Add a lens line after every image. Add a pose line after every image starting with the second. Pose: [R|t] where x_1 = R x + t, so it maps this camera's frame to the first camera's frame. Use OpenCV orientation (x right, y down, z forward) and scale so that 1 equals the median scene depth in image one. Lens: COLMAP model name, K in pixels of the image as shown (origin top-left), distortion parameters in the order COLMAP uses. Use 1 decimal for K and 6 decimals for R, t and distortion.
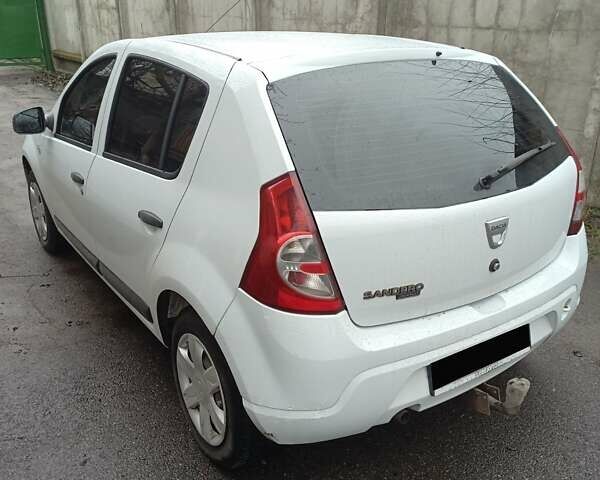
lens RADIAL K [[603.9, 0, 302.4], [0, 603.9, 241.0], [0, 0, 1]] dist [0.029232, 0.000000]
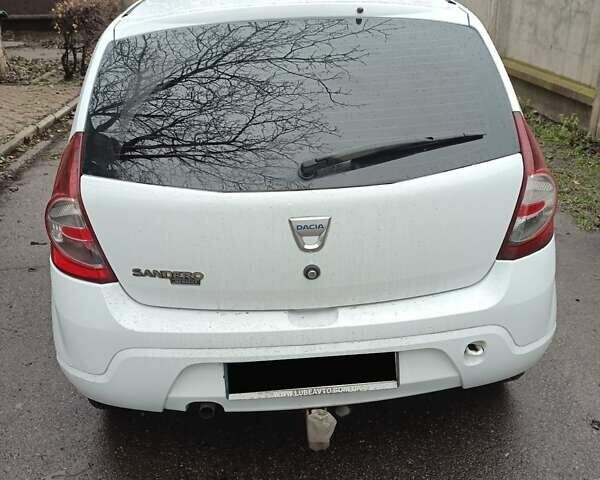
lens RADIAL K [[603.9, 0, 298.9], [0, 603.9, 238.4], [0, 0, 1]] dist [0.029232, 0.000000]
pose [[0.859432, 0.185989, -0.476220, 0.709037], [-0.152629, 0.982342, 0.108207, -0.095520], [0.487936, -0.020311, 0.872643, 0.275412]]
